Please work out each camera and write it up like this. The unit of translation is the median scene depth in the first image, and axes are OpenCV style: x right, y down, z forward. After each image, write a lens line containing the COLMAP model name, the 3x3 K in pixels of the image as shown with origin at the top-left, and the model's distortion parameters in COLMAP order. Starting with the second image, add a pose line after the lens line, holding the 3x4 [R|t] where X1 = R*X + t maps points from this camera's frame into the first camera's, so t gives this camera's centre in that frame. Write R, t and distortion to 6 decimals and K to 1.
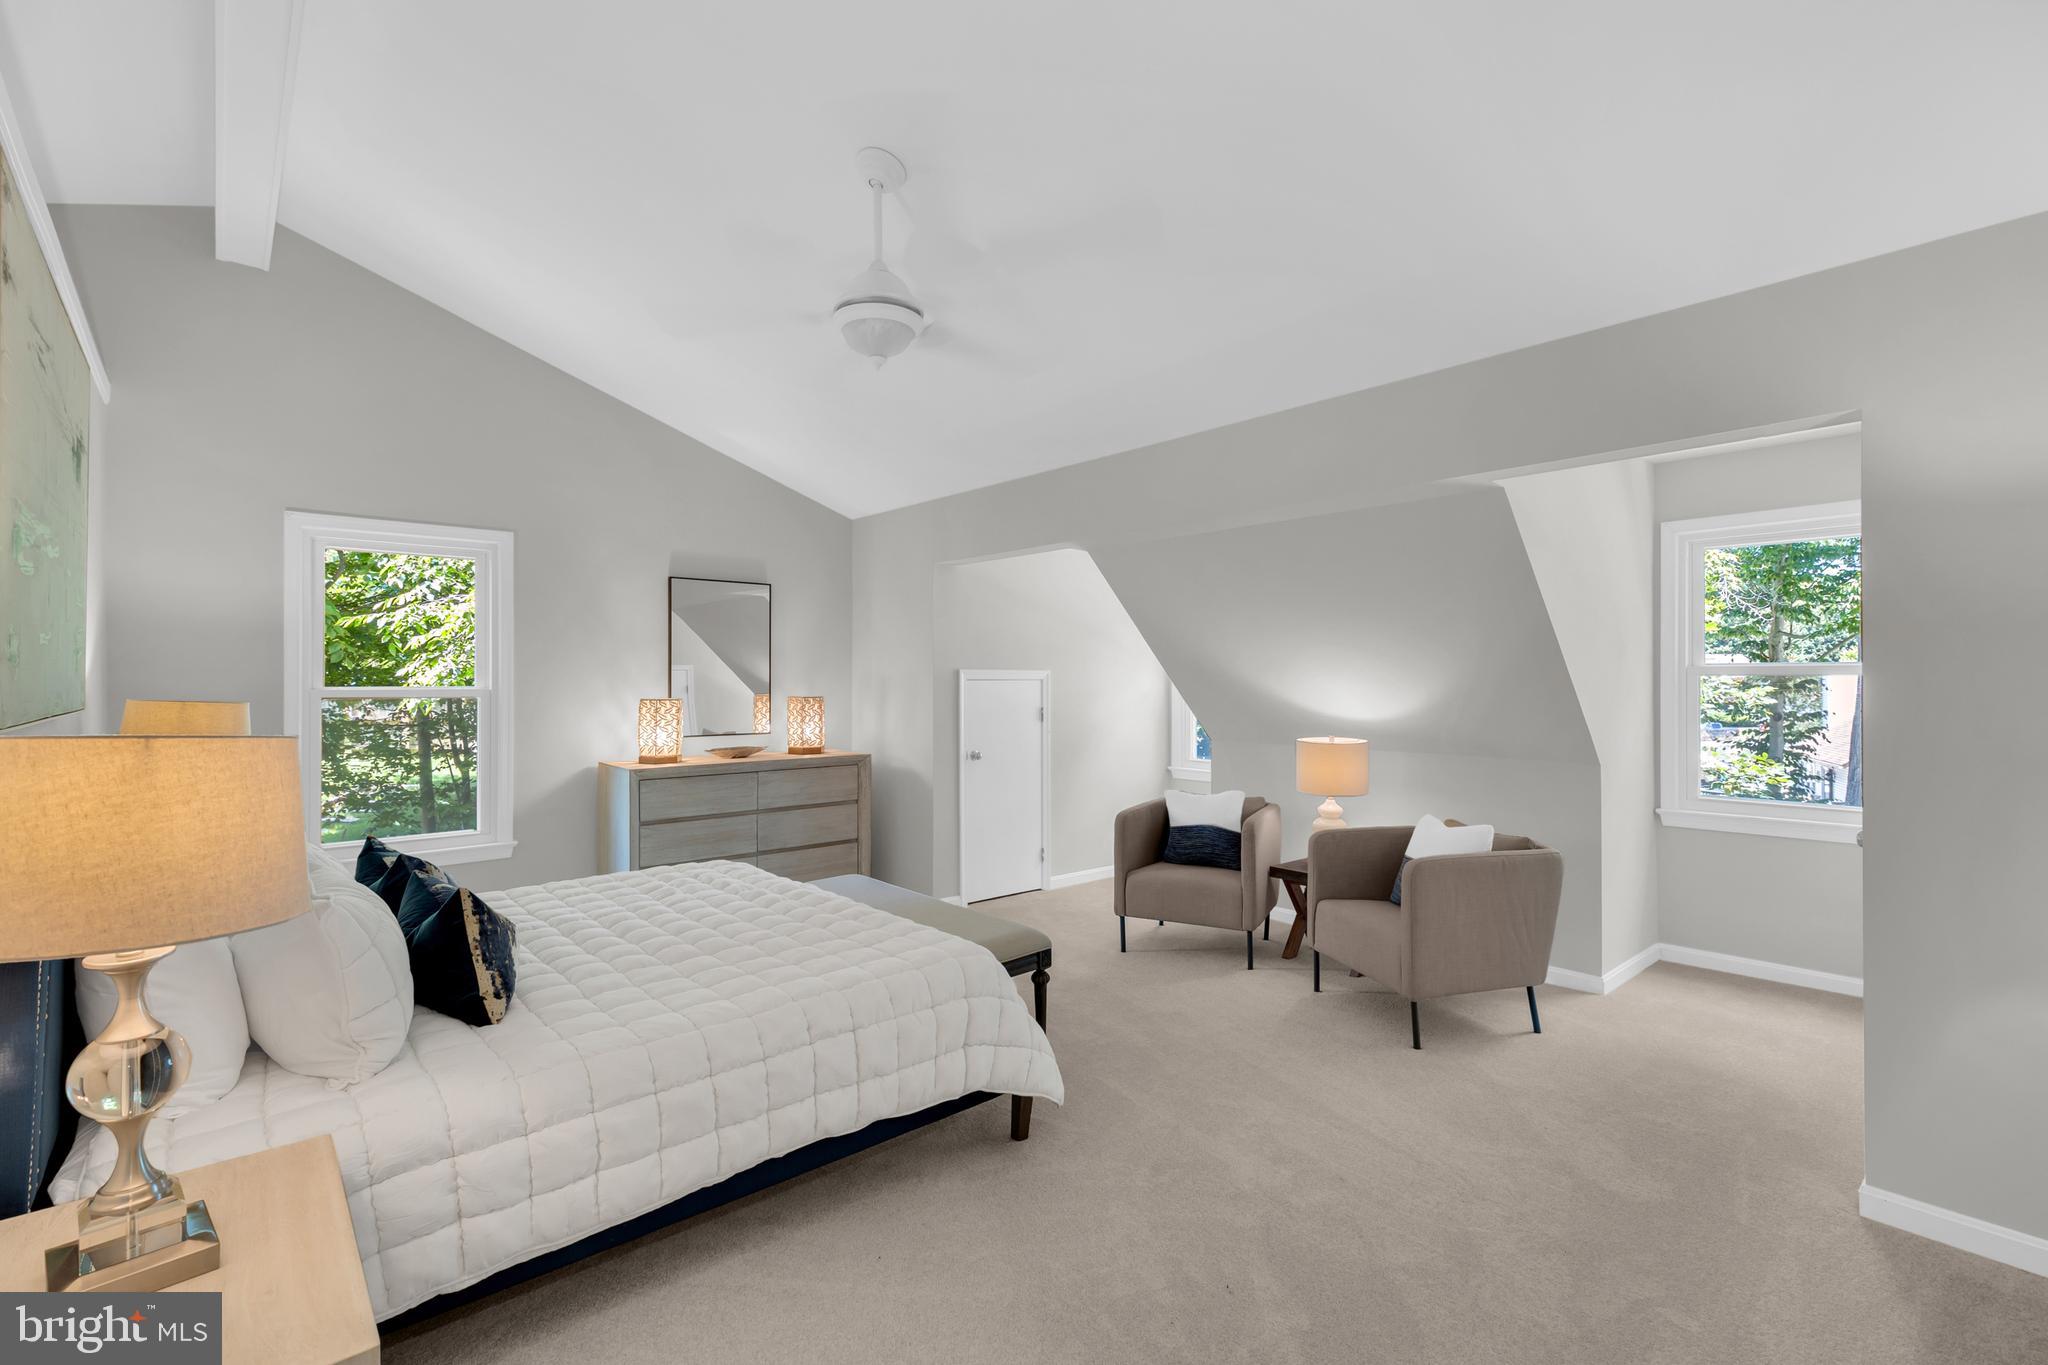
lens RADIAL K [[921.6, 0, 1018.4], [0, 921.6, 682.4], [0, 0, 1]] dist [0.006406, -0.000110]
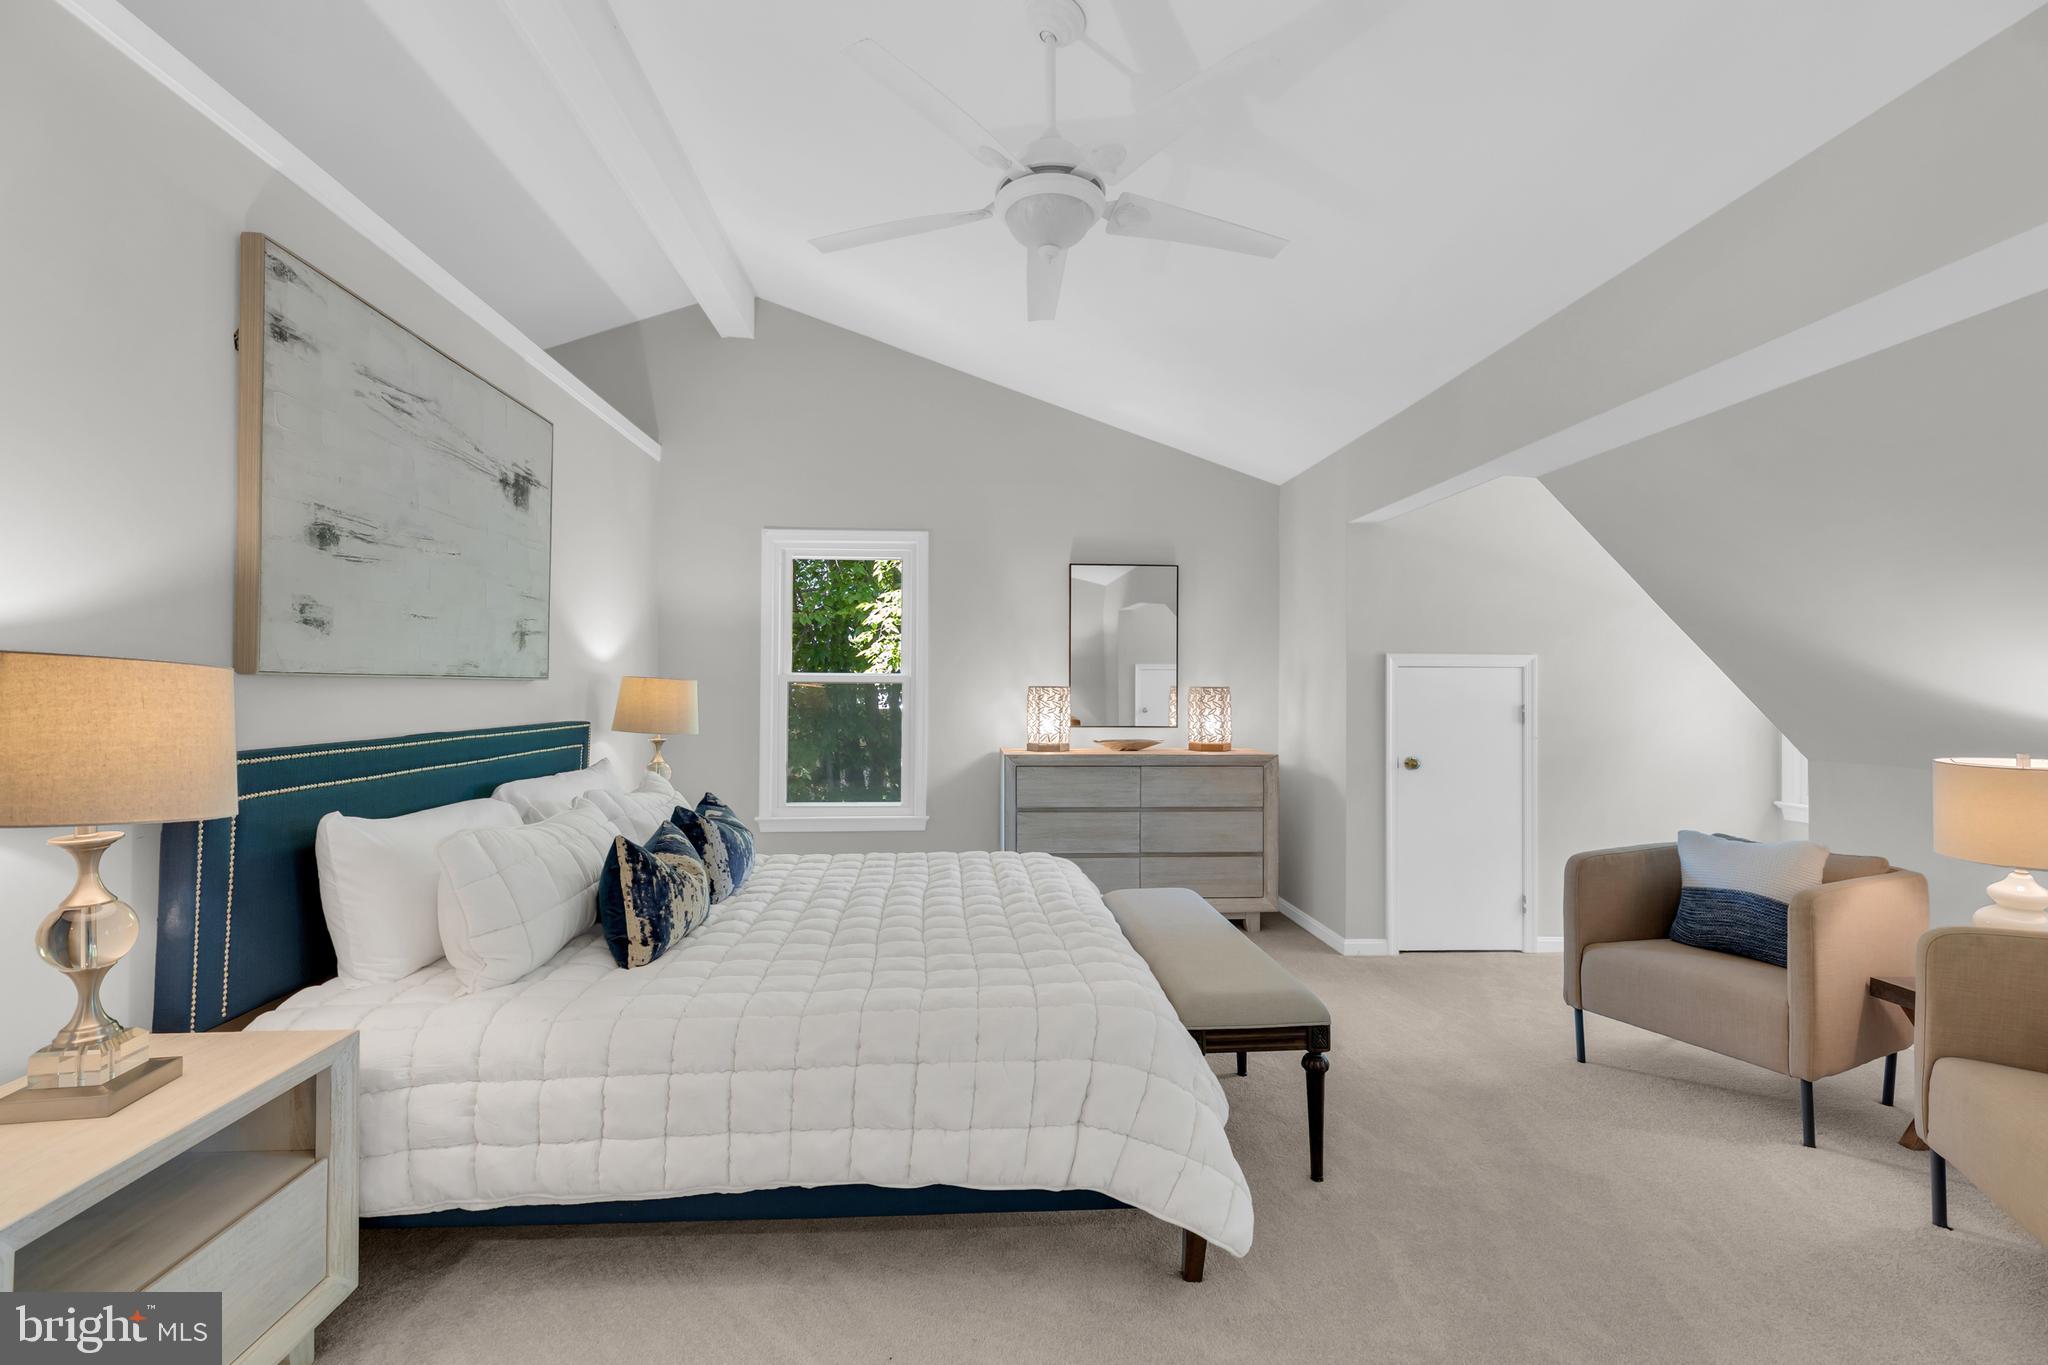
lens RADIAL K [[921.6, 0, 1010.1], [0, 921.6, 684.7], [0, 0, 1]] dist [0.006406, -0.000110]
pose [[0.789521, 0.002527, -0.613718, 0.211982], [-0.007906, 0.999950, -0.006053, 0.025528], [0.613672, 0.009631, 0.789502, 0.221071]]
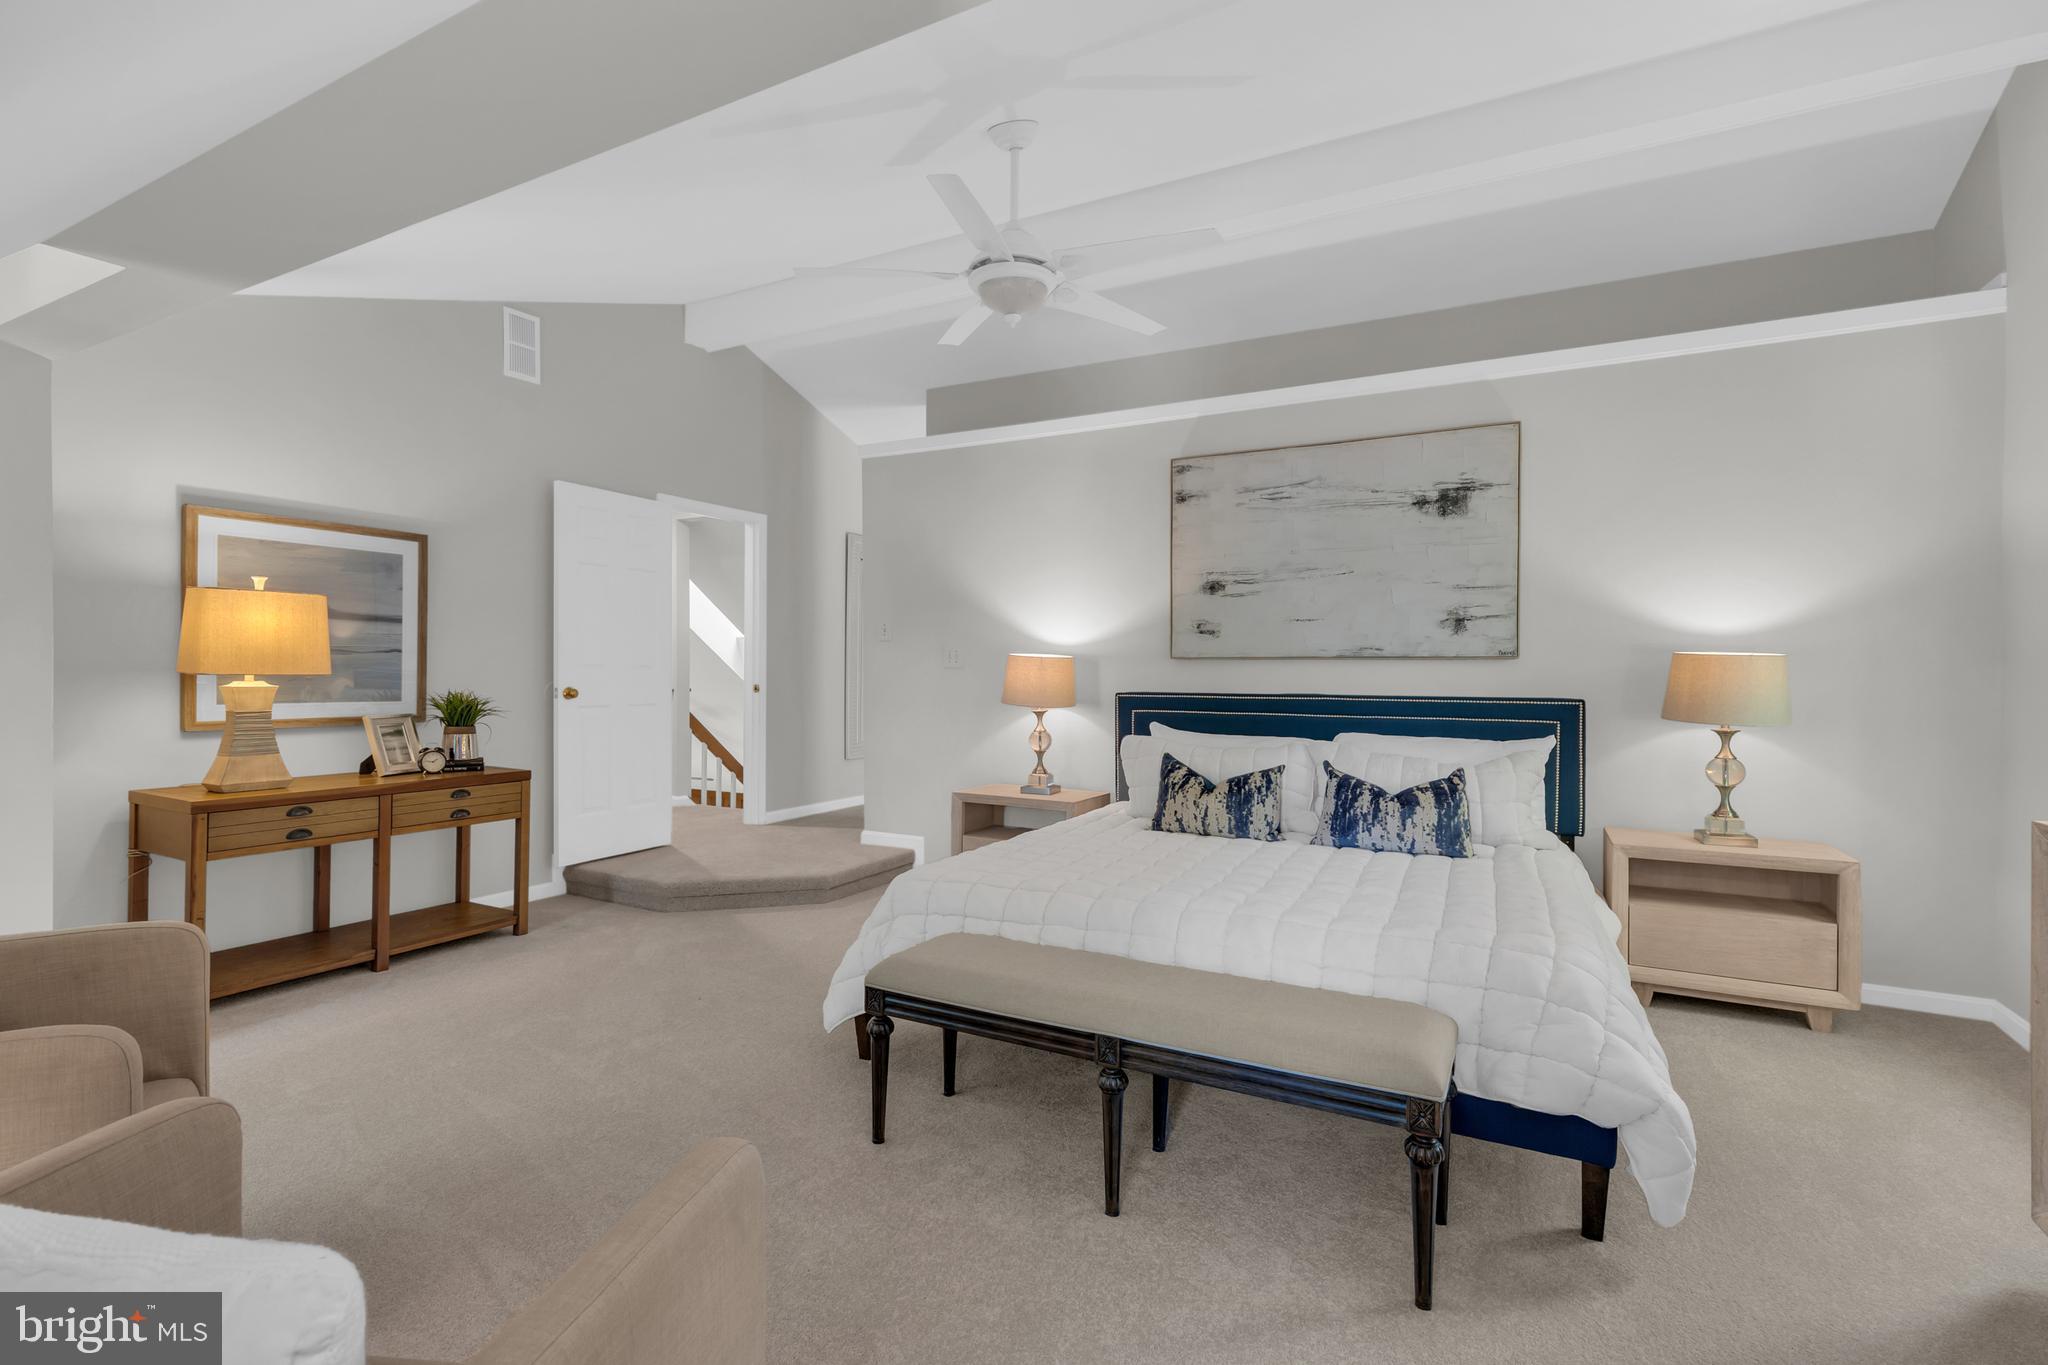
lens RADIAL K [[921.6, 0, 1022.6], [0, 921.6, 670.8], [0, 0, 1]] dist [0.006406, -0.000110]
pose [[-0.931916, -0.003440, -0.362658, 0.151676], [-0.006188, 0.999960, 0.006415, 0.028466], [0.362622, 0.008222, -0.931900, 1.278563]]
